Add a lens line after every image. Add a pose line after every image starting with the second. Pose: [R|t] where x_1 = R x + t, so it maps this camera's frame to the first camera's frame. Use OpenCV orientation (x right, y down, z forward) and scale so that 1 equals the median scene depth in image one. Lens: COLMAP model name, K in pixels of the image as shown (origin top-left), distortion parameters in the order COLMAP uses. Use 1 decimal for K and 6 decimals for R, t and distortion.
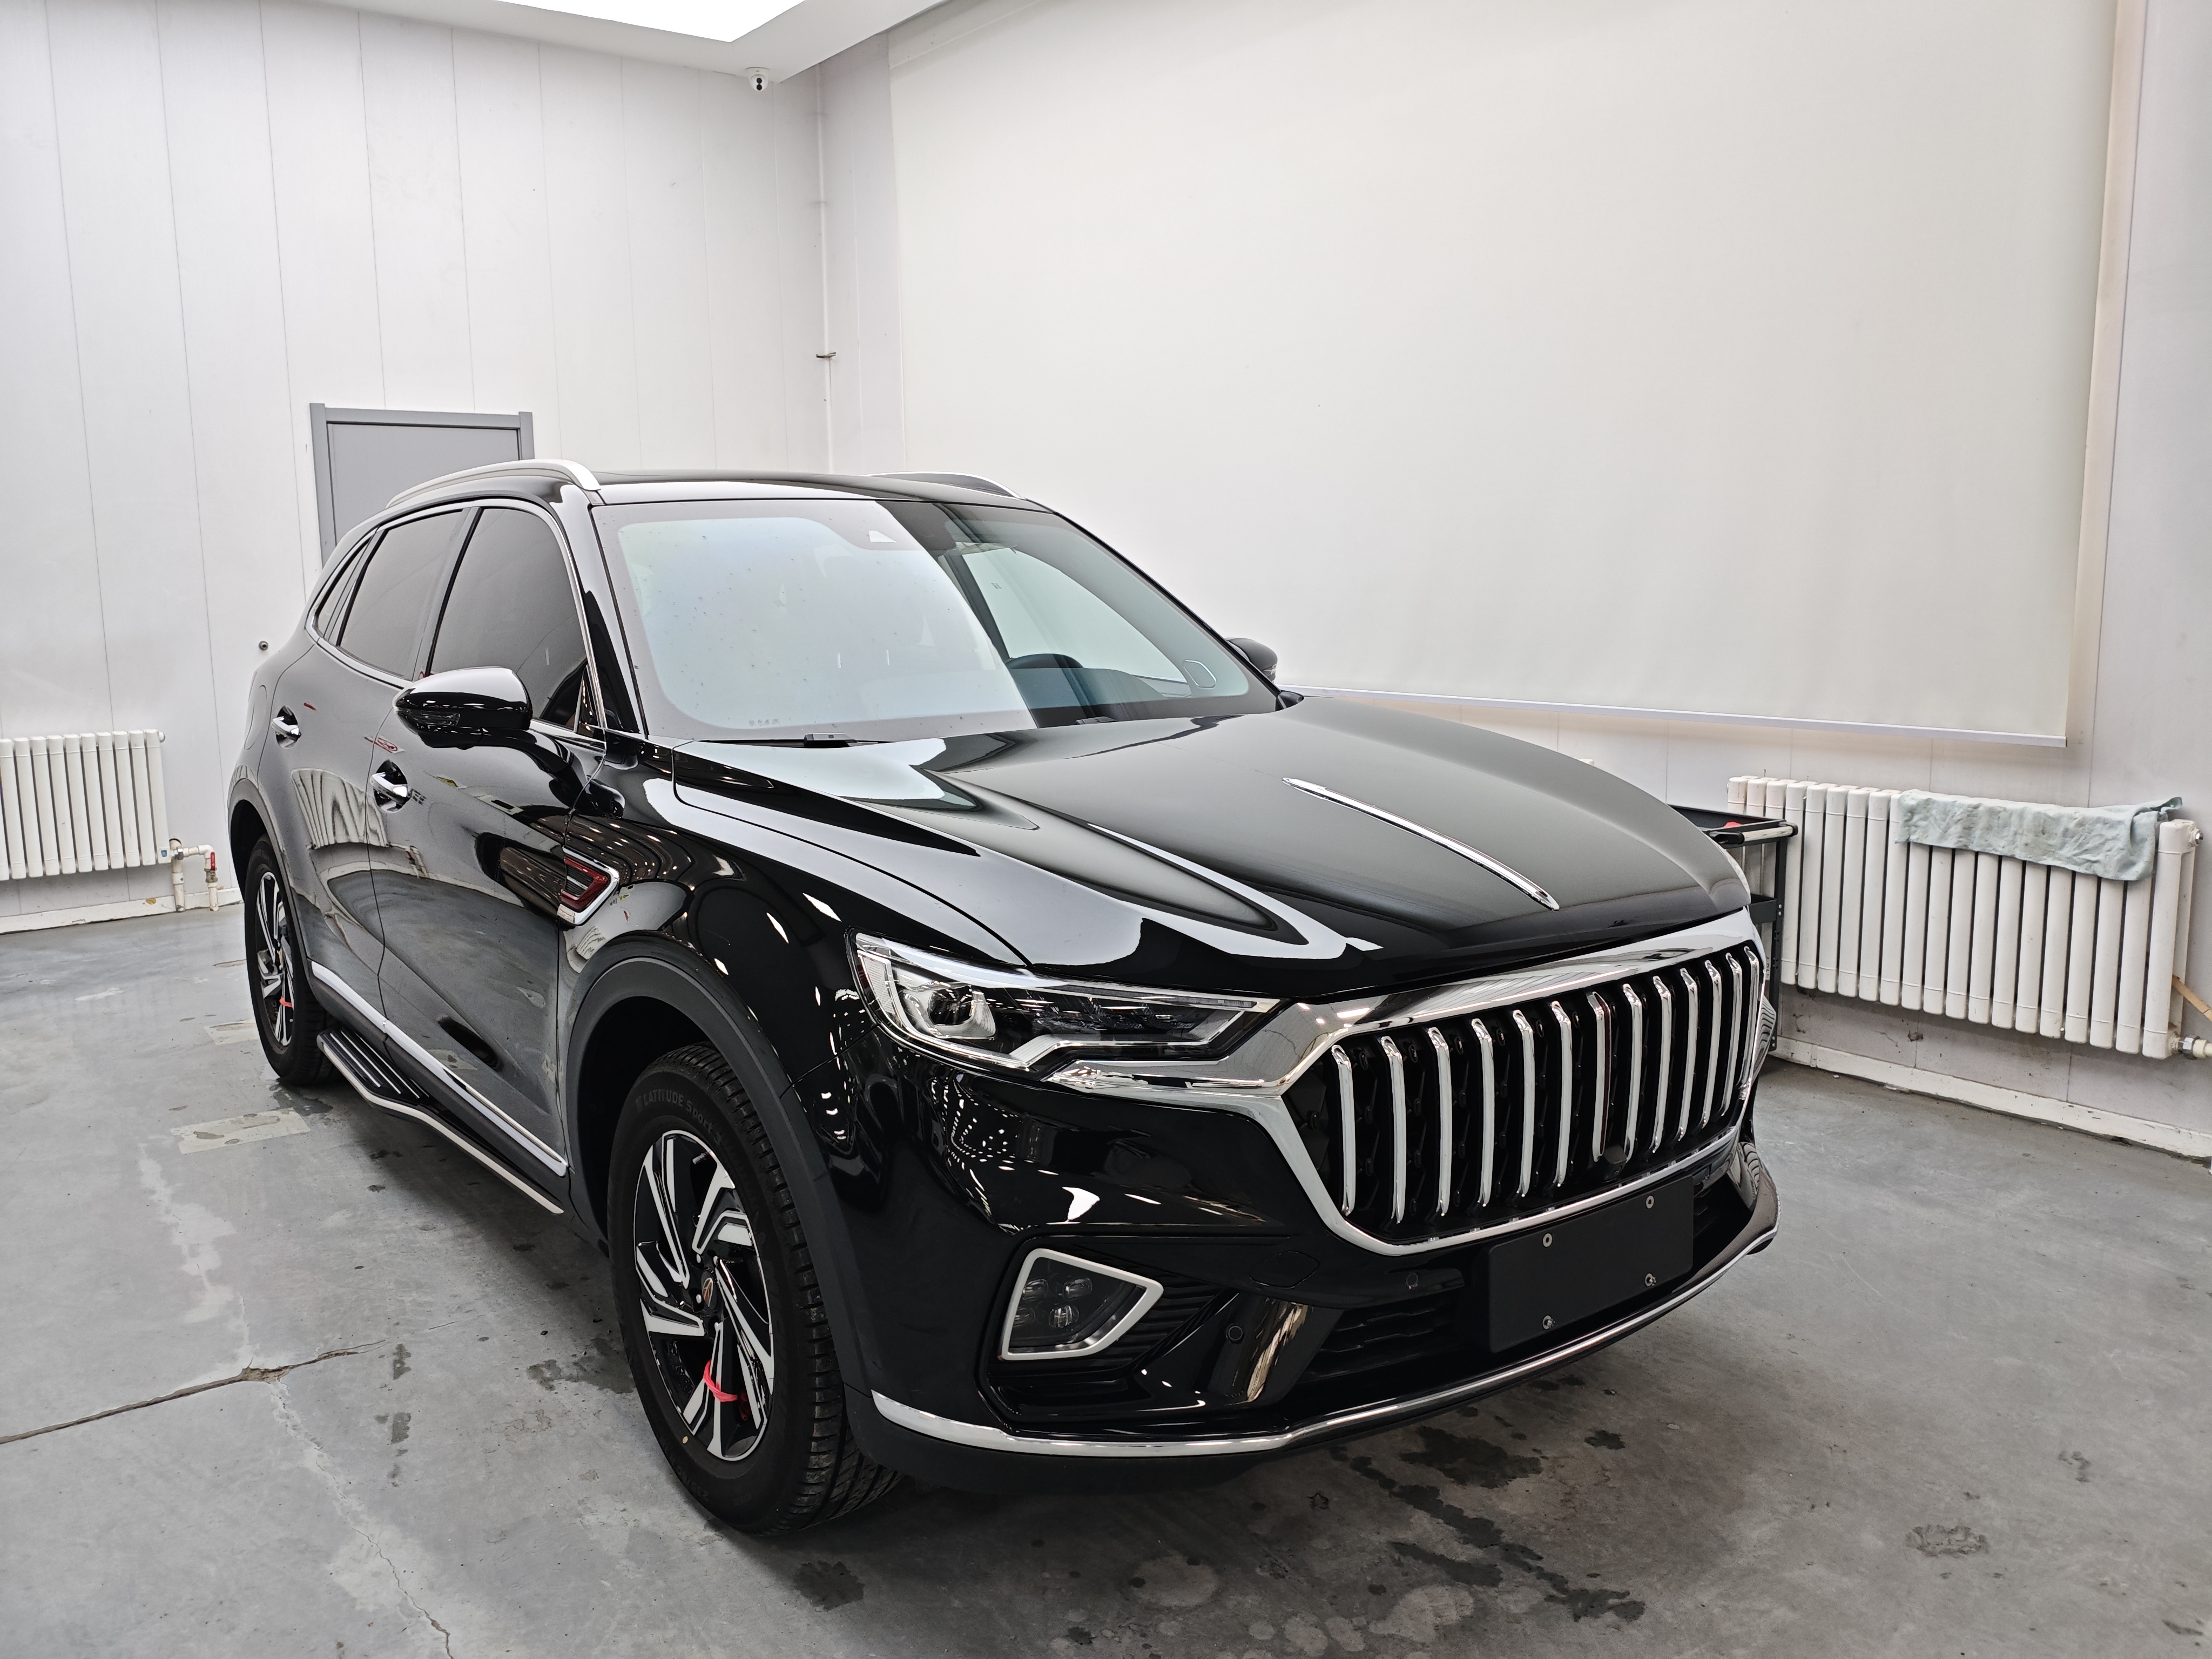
lens RADIAL K [[1729.7, 0, 1140.0], [0, 1729.7, 828.8], [0, 0, 1]] dist [0.050156, -0.090748]
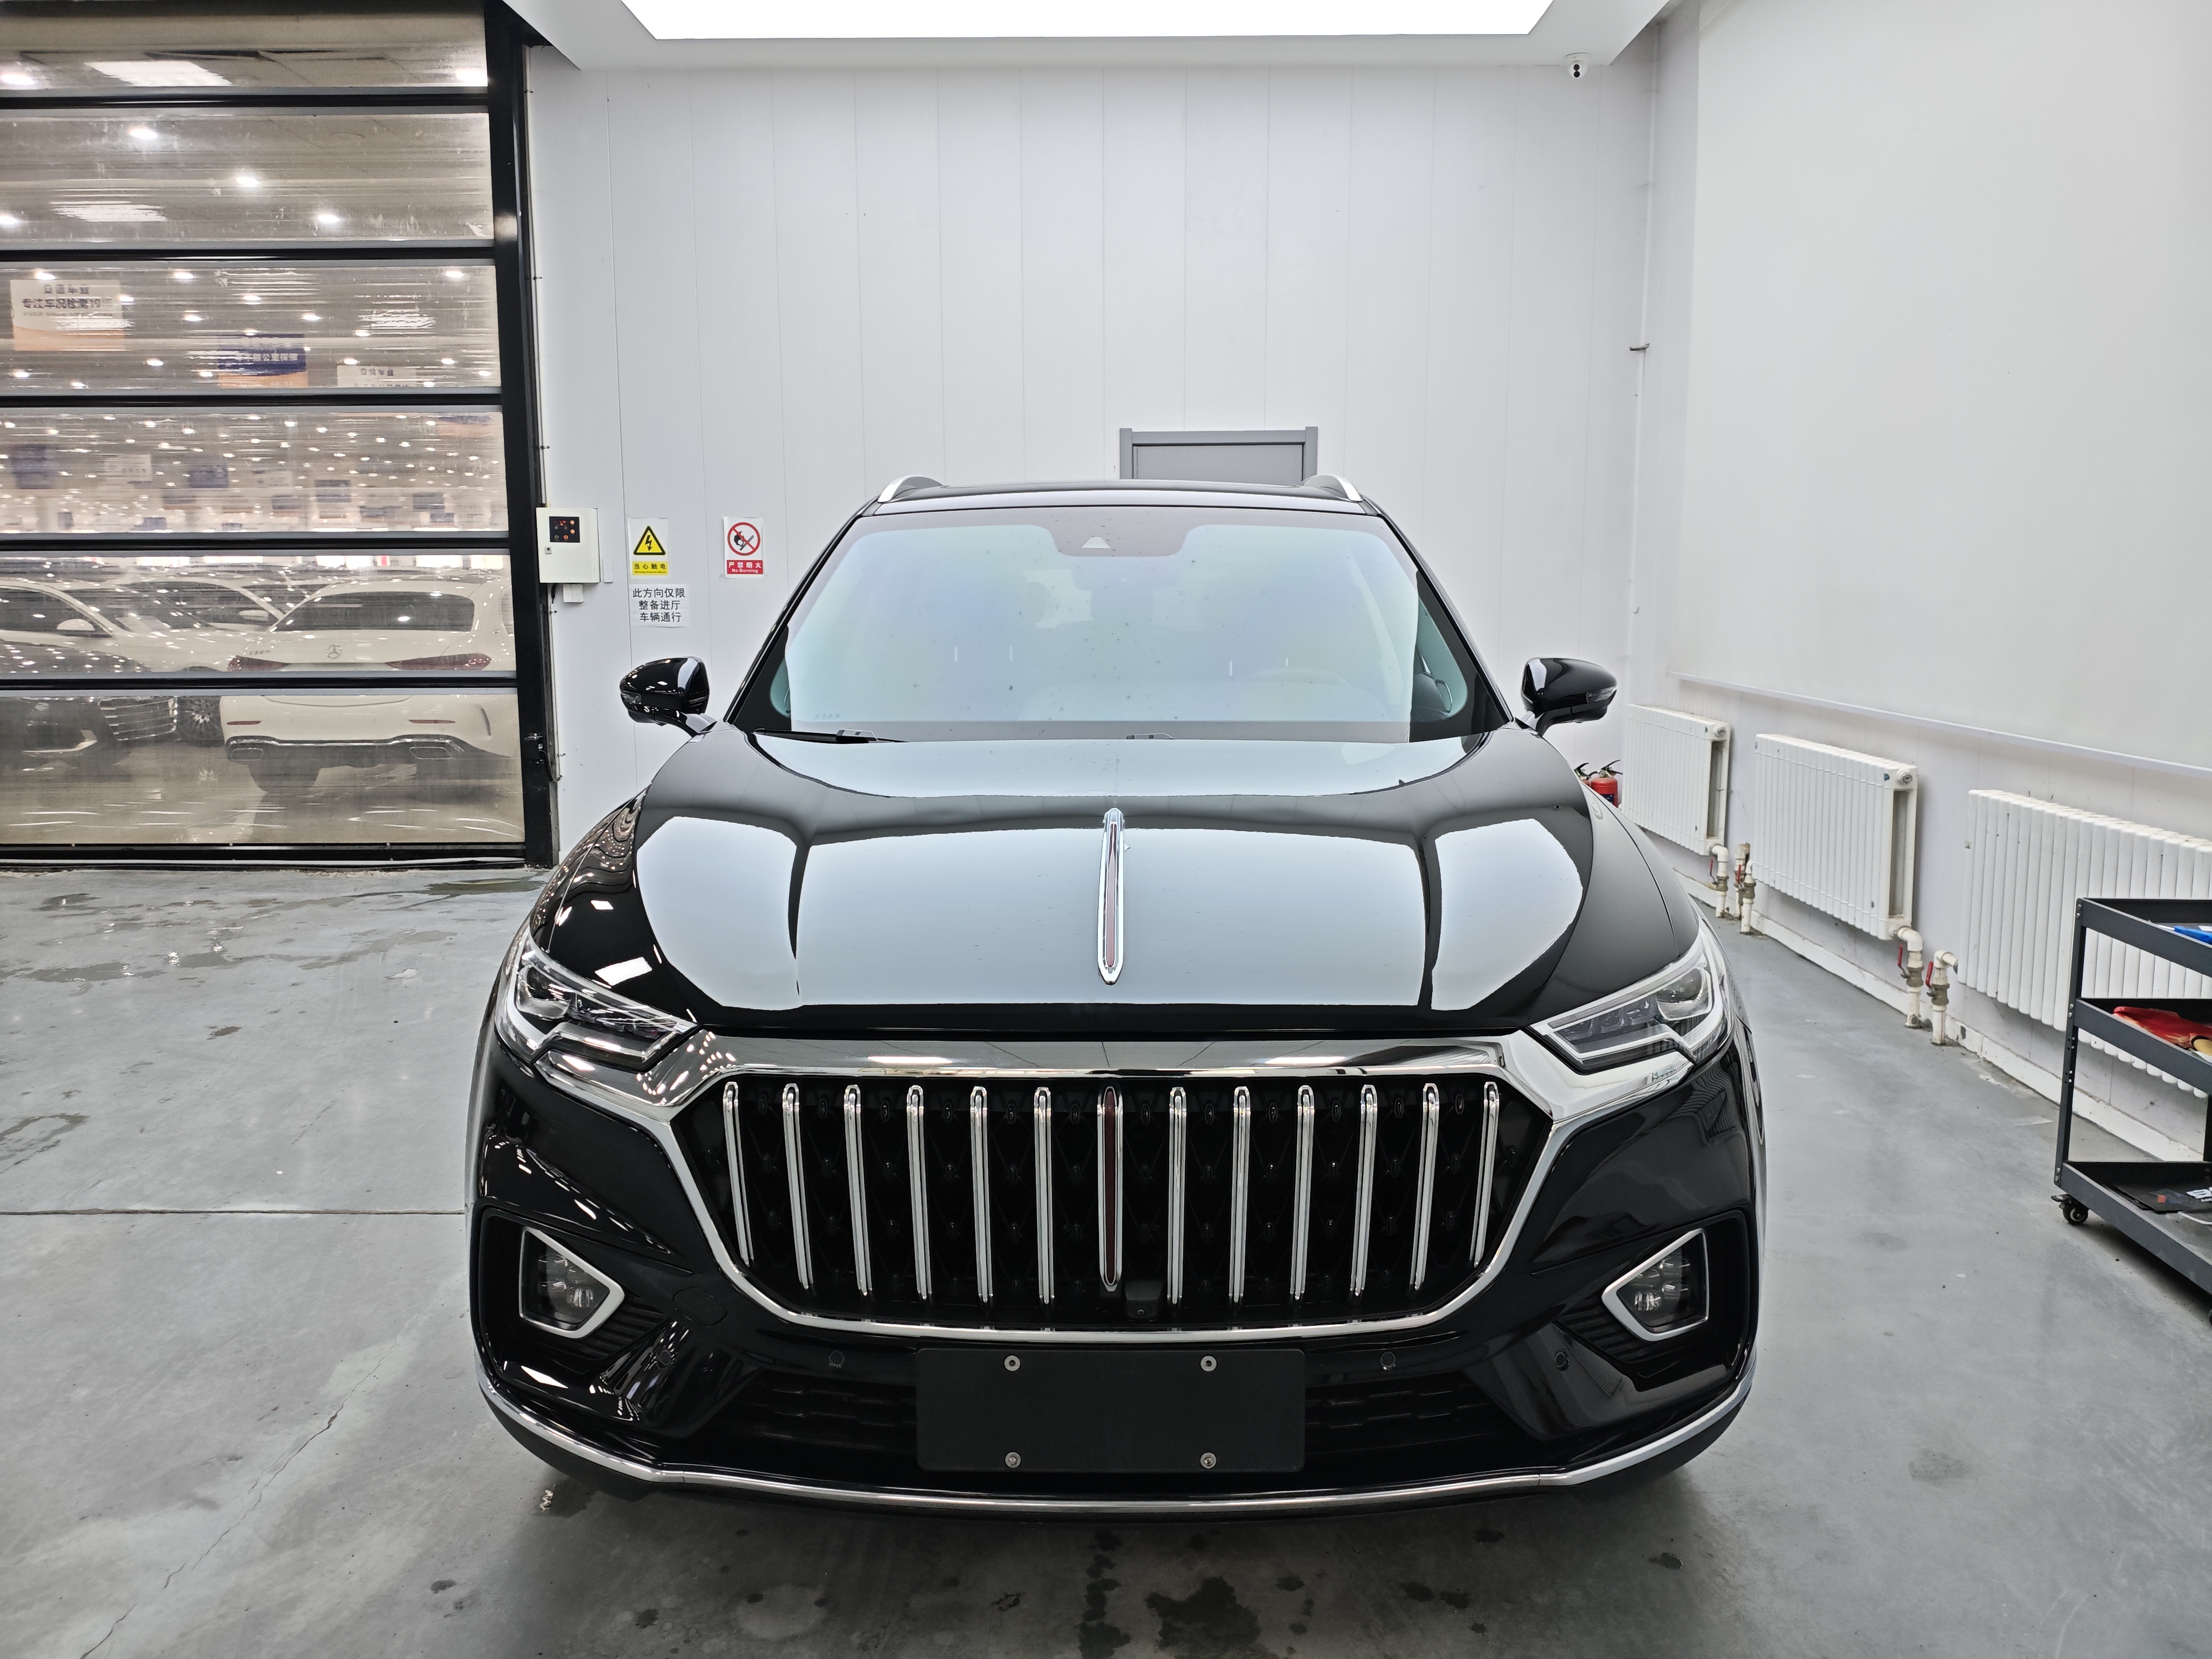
lens RADIAL K [[1766.3, 0, 1104.8], [0, 1766.3, 853.8], [0, 0, 1]] dist [-0.026031, -0.005848]
pose [[0.782793, 0.097375, -0.614617, 0.657728], [-0.093618, 0.994868, 0.038383, -0.040143], [0.615200, 0.027493, 0.787892, 0.295103]]
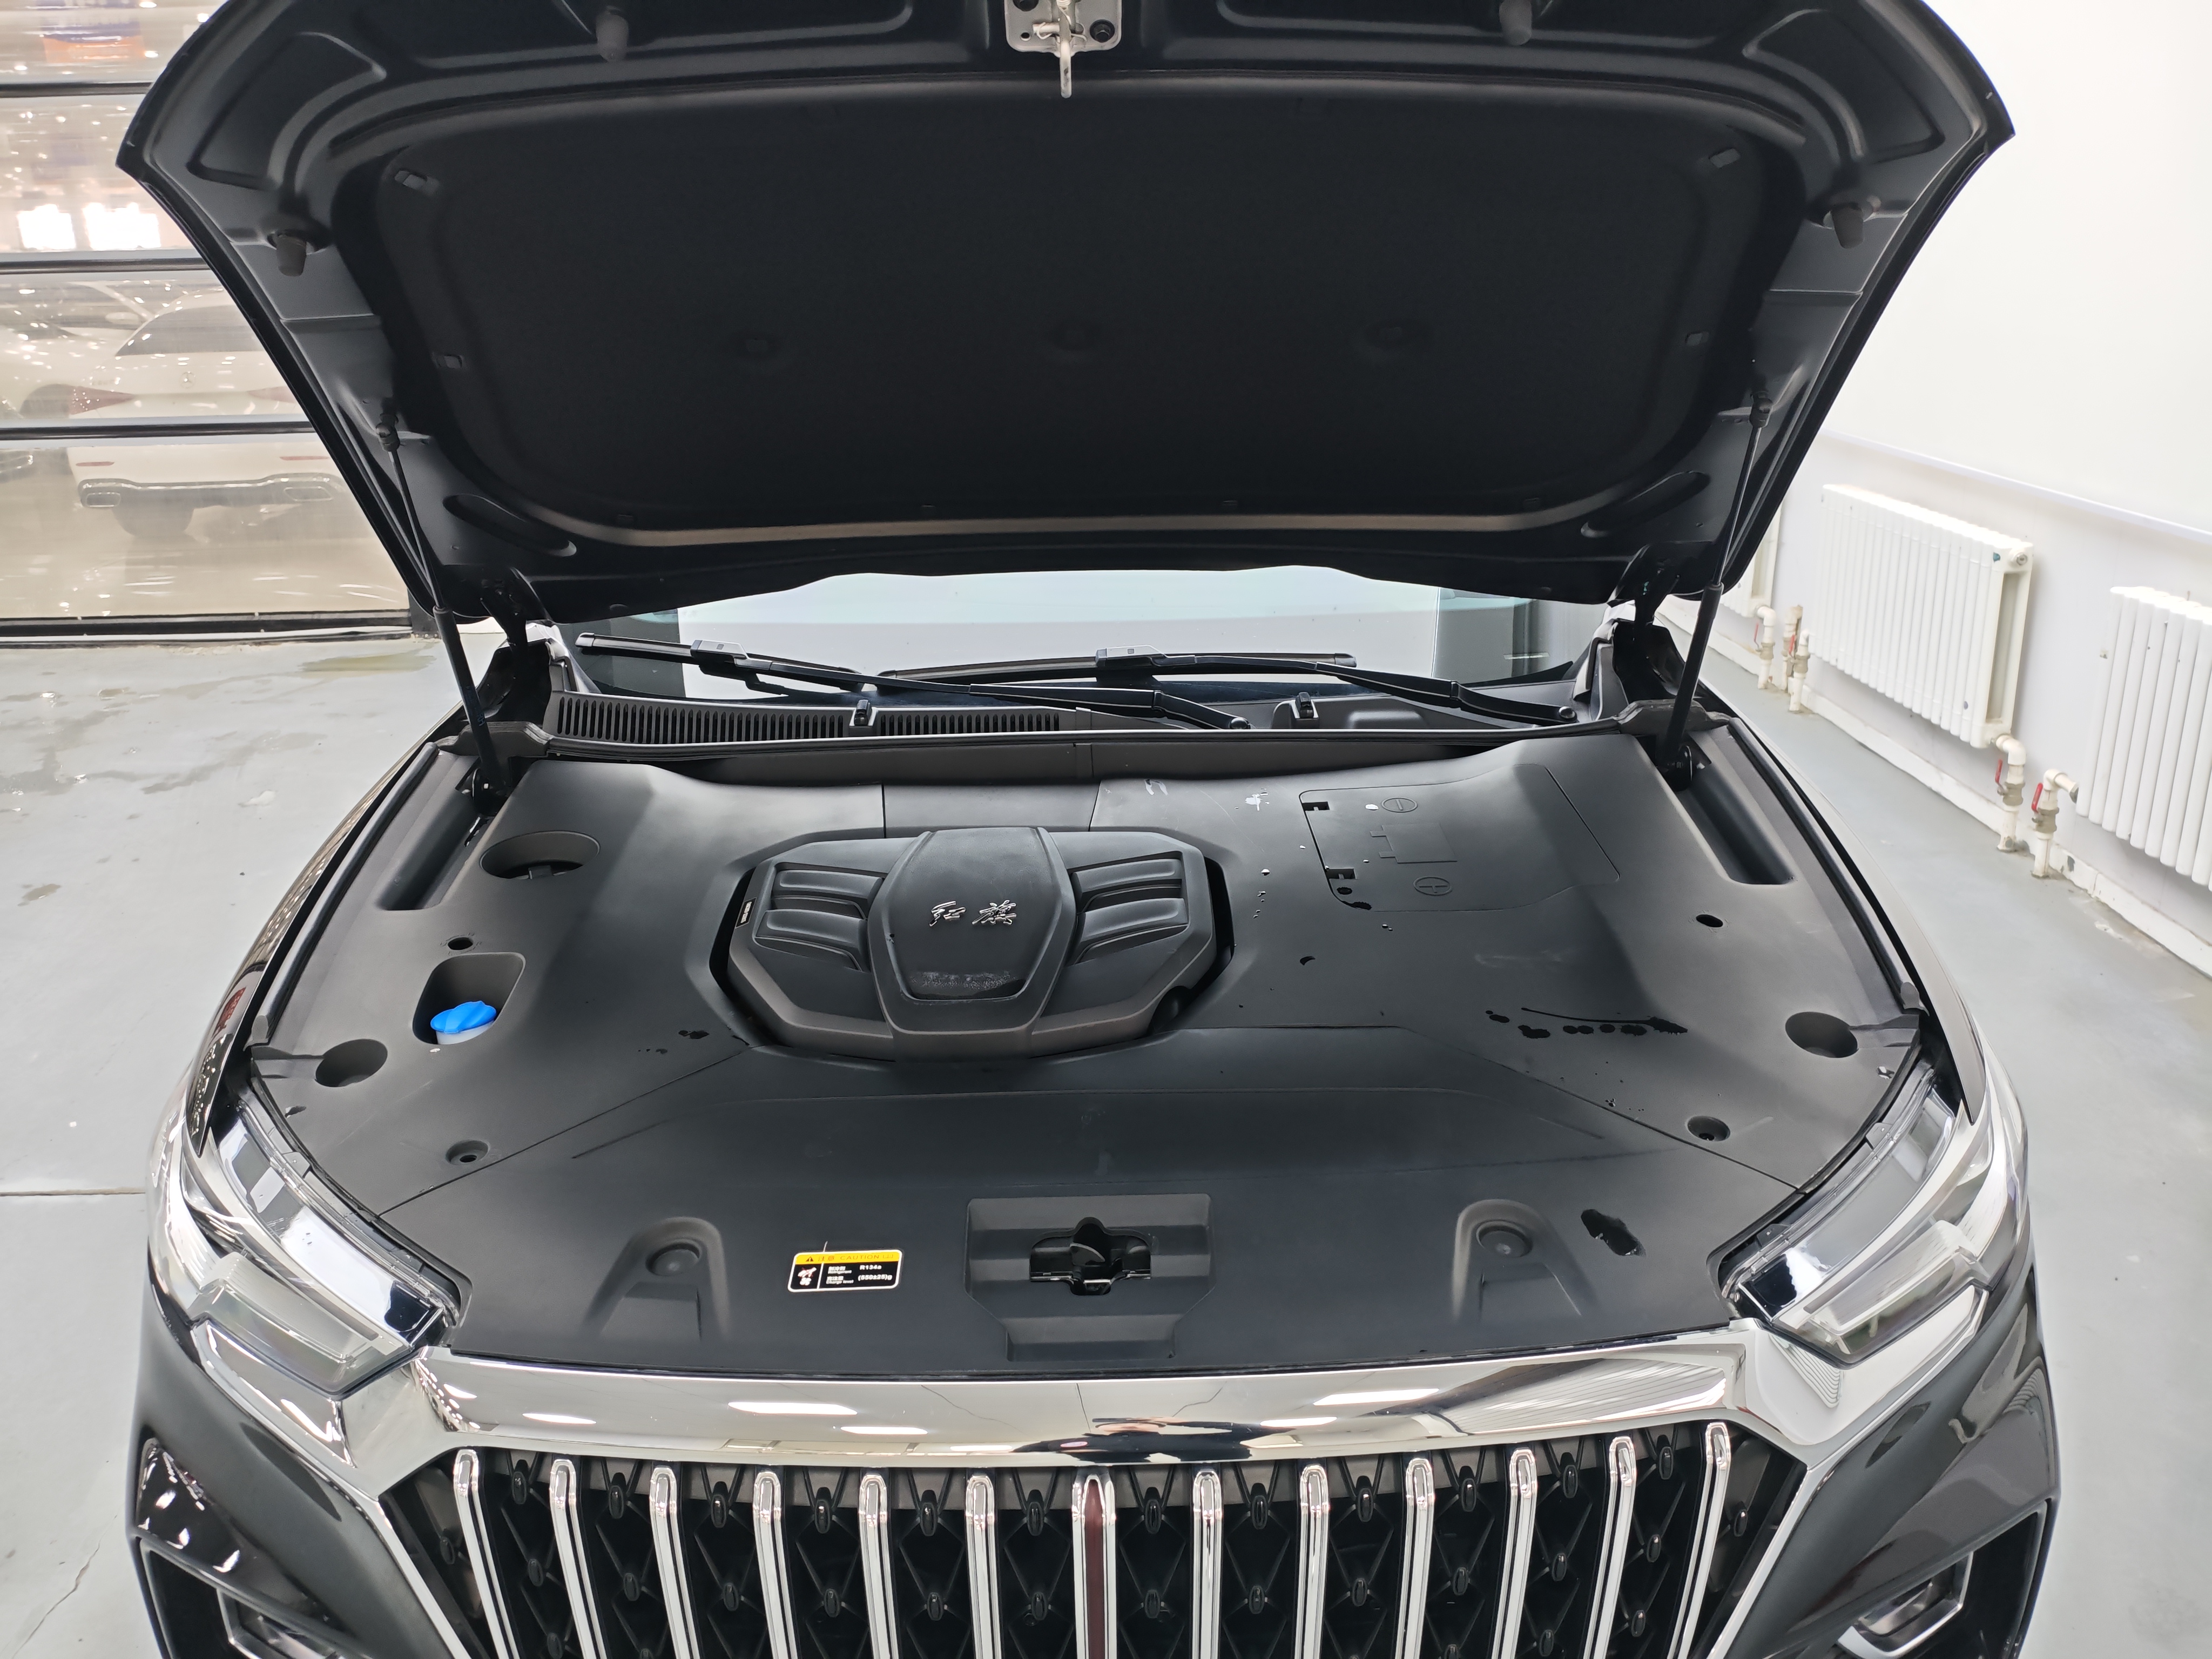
lens RADIAL K [[1708.6, 0, 1106.0], [0, 1708.6, 829.5], [0, 0, 1]] dist [-0.028704, -0.004482]
pose [[0.799326, 0.192992, -0.569062, 0.432904], [-0.076137, 0.971916, 0.222671, -0.162180], [0.596054, -0.134660, 0.791572, 0.563198]]
